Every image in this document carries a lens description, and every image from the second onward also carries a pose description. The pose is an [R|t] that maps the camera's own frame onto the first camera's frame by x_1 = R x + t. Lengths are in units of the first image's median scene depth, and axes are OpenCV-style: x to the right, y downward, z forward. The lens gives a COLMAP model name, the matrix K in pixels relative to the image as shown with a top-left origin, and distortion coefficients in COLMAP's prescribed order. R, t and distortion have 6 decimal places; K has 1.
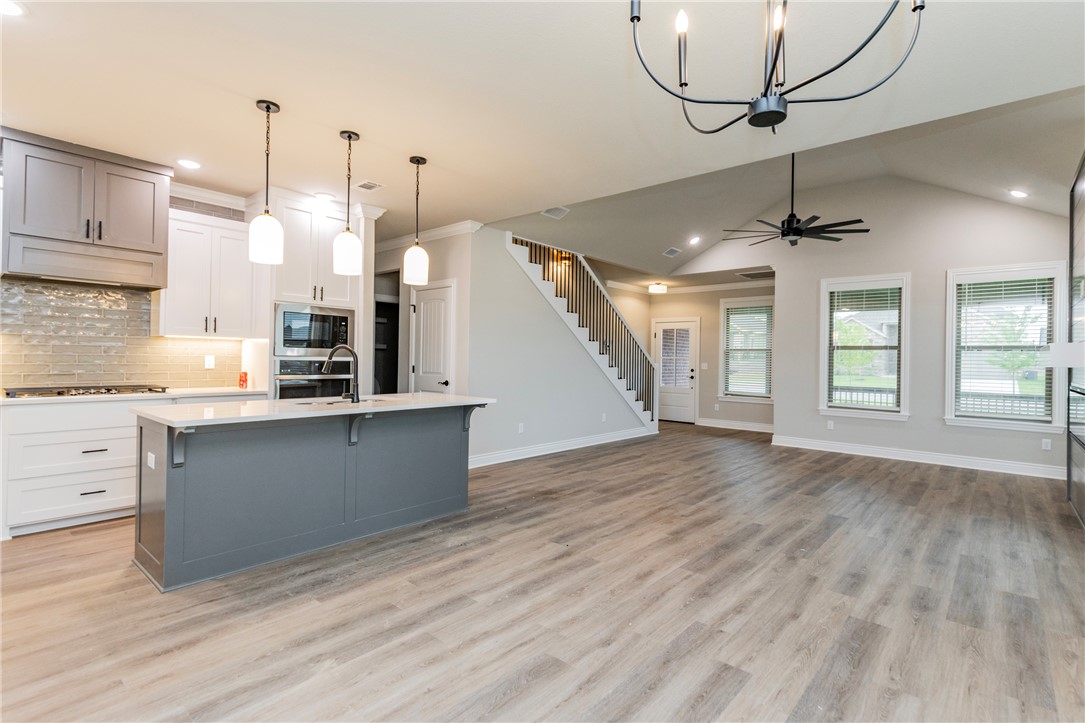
lens RADIAL K [[521.2, 0, 566.6], [0, 521.2, 352.2], [0, 0, 1]] dist [0.013113, -0.002186]
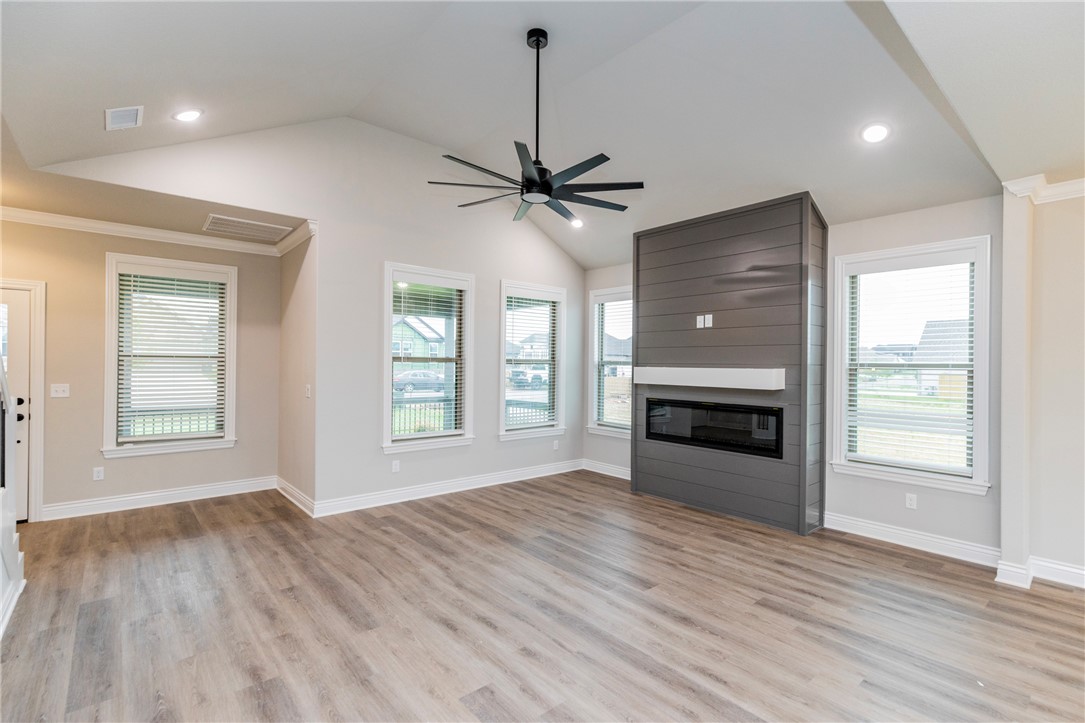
lens RADIAL K [[489.8, 0, 541.1], [0, 489.8, 367.8], [0, 0, 1]] dist [0.016289, -0.003858]
pose [[0.166029, -0.023974, 0.985829, -0.210133], [-0.023151, 0.999334, 0.028202, -0.034182], [-0.985849, -0.027506, 0.165363, 1.087423]]
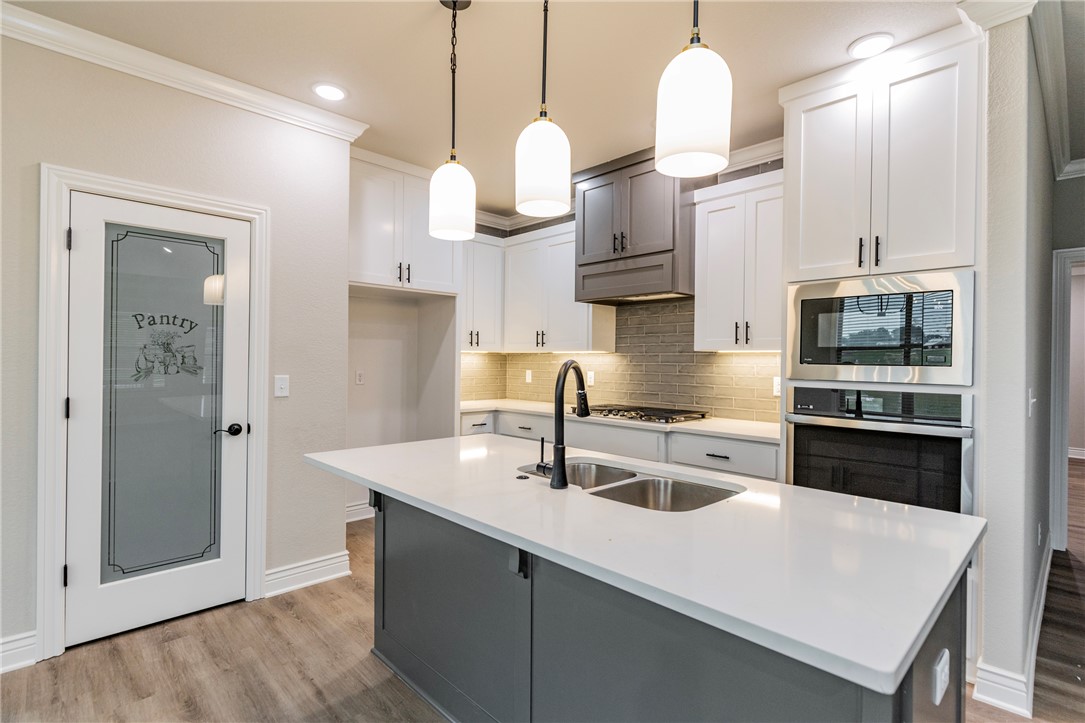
lens RADIAL K [[518.1, 0, 543.1], [0, 518.1, 362.7], [0, 0, 1]] dist [0.004284, -0.000789]
pose [[-0.110734, -0.013664, -0.993756, 0.033565], [0.002330, 0.999899, -0.014009, -0.003786], [0.993847, -0.003867, -0.110691, 0.785782]]
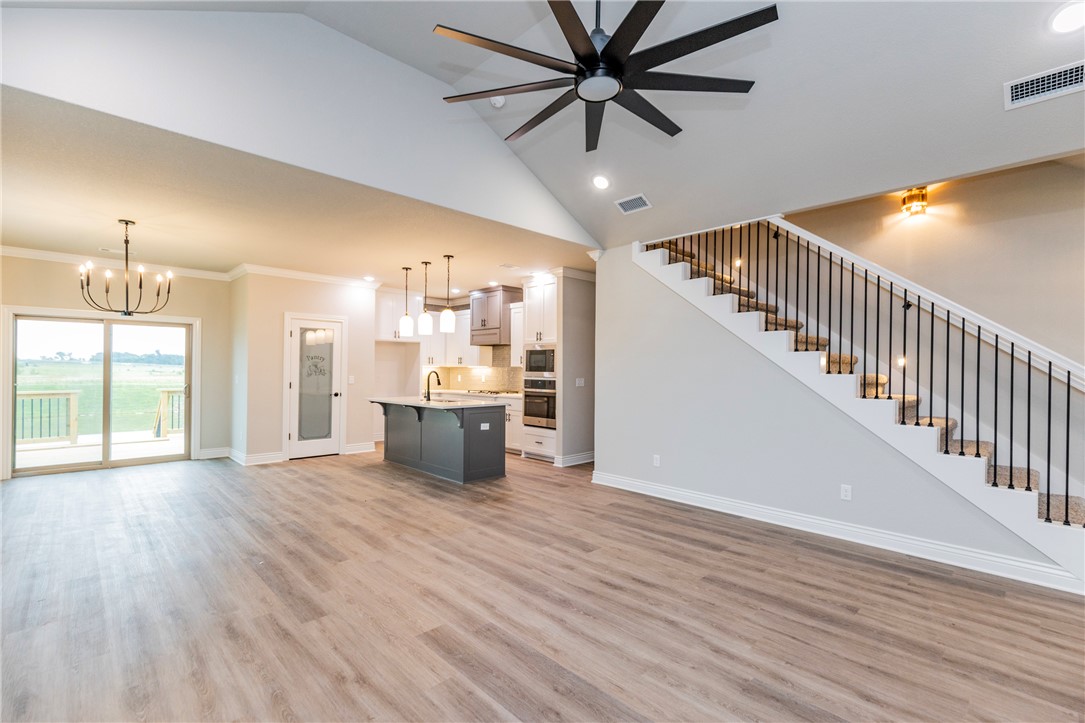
lens RADIAL K [[489.8, 0, 541.7], [0, 489.8, 365.1], [0, 0, 1]] dist [0.016289, -0.003858]
pose [[-0.113732, -0.027664, -0.993126, 1.002130], [0.003234, 0.999597, -0.028215, 0.013545], [0.993506, -0.006421, -0.113596, 1.222304]]
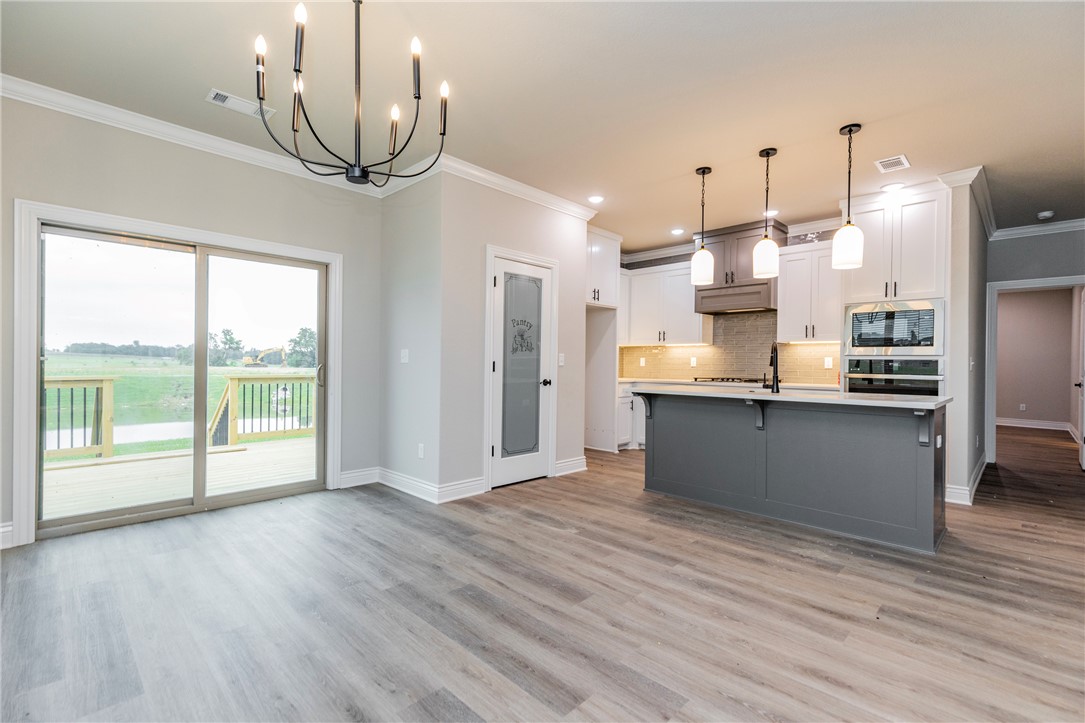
lens RADIAL K [[489.8, 0, 542.3], [0, 489.8, 362.9], [0, 0, 1]] dist [0.016289, -0.003858]
pose [[-0.082519, -0.018810, -0.996412, 0.493780], [0.000250, 0.999821, -0.018896, 0.040543], [0.996589, -0.001808, -0.082500, 0.457211]]
